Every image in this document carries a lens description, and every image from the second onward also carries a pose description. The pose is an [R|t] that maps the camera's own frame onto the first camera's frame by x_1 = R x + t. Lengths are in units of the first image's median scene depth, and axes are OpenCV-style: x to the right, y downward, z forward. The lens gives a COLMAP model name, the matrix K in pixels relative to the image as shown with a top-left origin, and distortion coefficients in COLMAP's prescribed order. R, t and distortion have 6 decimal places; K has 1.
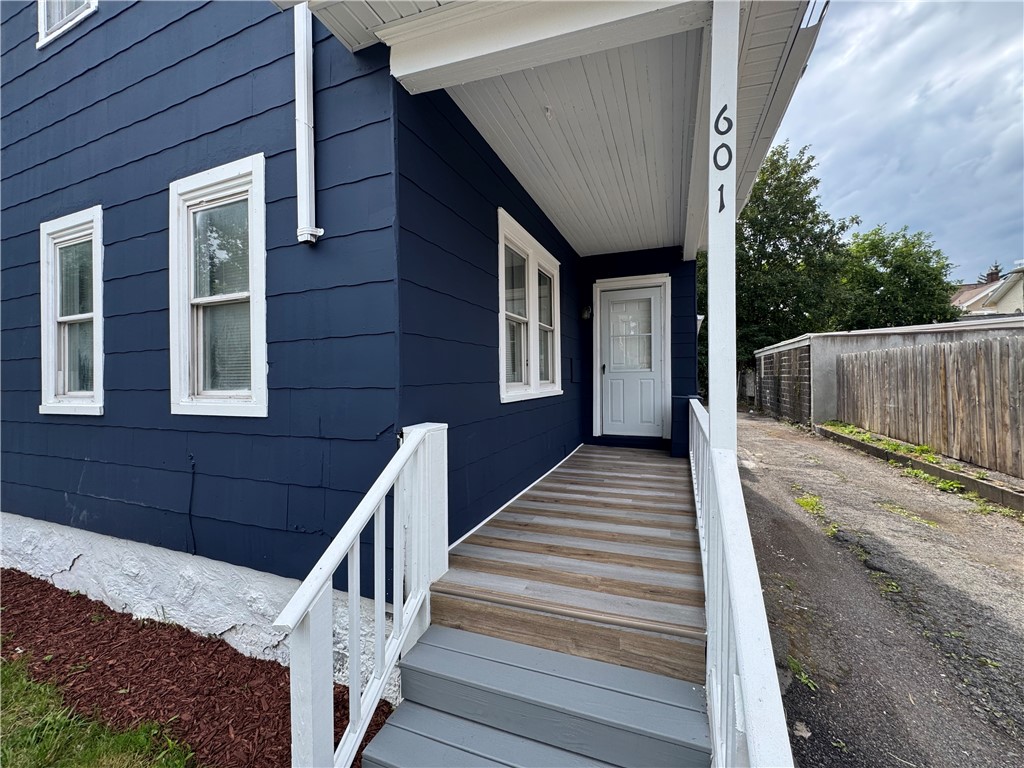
lens RADIAL K [[409.4, 0, 510.4], [0, 409.4, 384.7], [0, 0, 1]] dist [-0.003139, 0.000718]
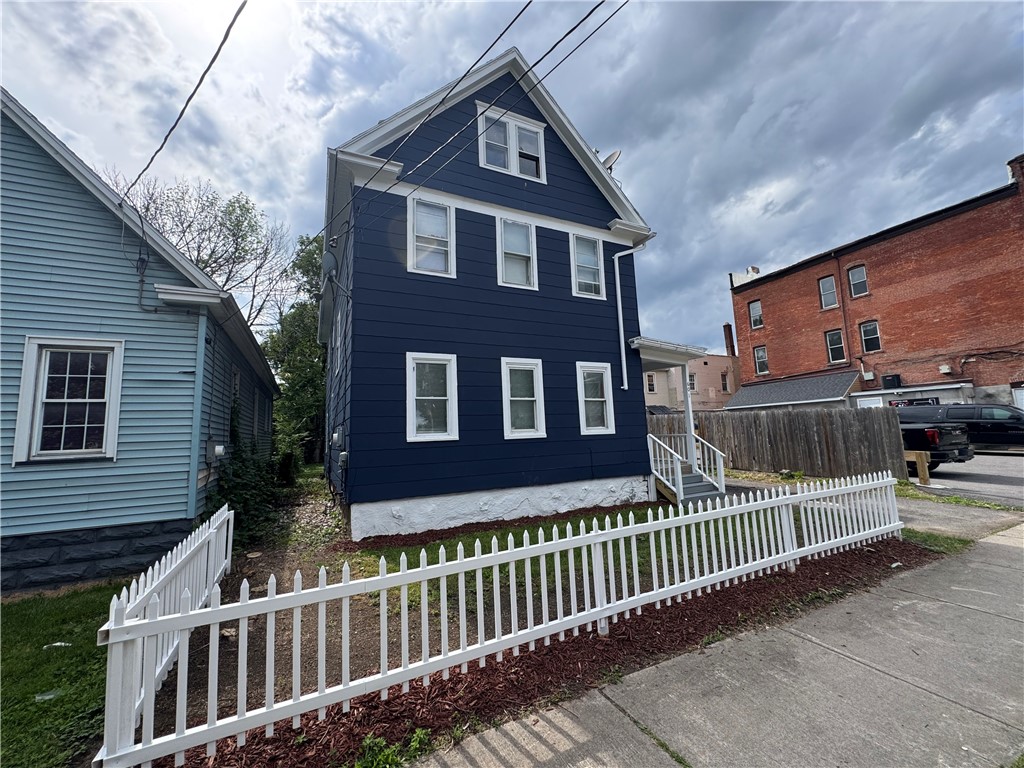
lens RADIAL K [[409.4, 0, 509.0], [0, 409.4, 382.3], [0, 0, 1]] dist [-0.003139, 0.000718]
pose [[0.671212, 0.085251, 0.736347, -3.482614], [0.027289, 0.989850, -0.139475, 0.093533], [-0.740763, 0.113711, 0.662073, -0.689429]]
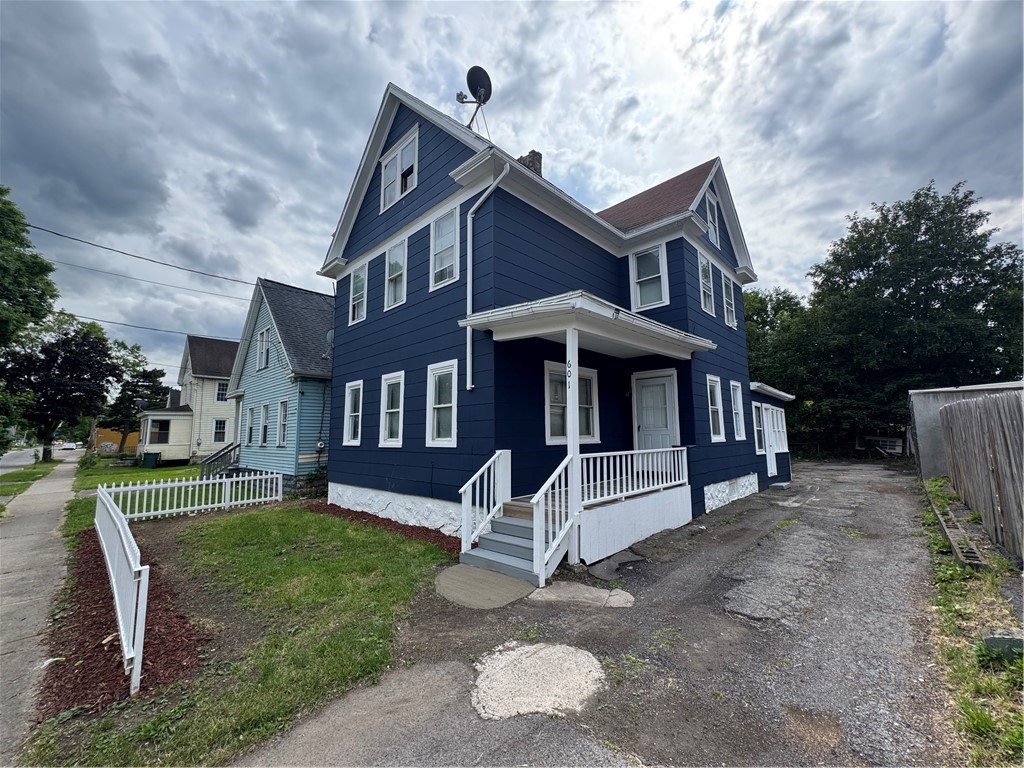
lens RADIAL K [[409.4, 0, 508.6], [0, 409.4, 389.5], [0, 0, 1]] dist [-0.003139, 0.000718]
pose [[0.926253, -0.035688, -0.375209, 0.754549], [-0.008430, 0.993297, -0.115286, 0.001036], [0.376808, 0.109947, 0.919743, -1.394462]]
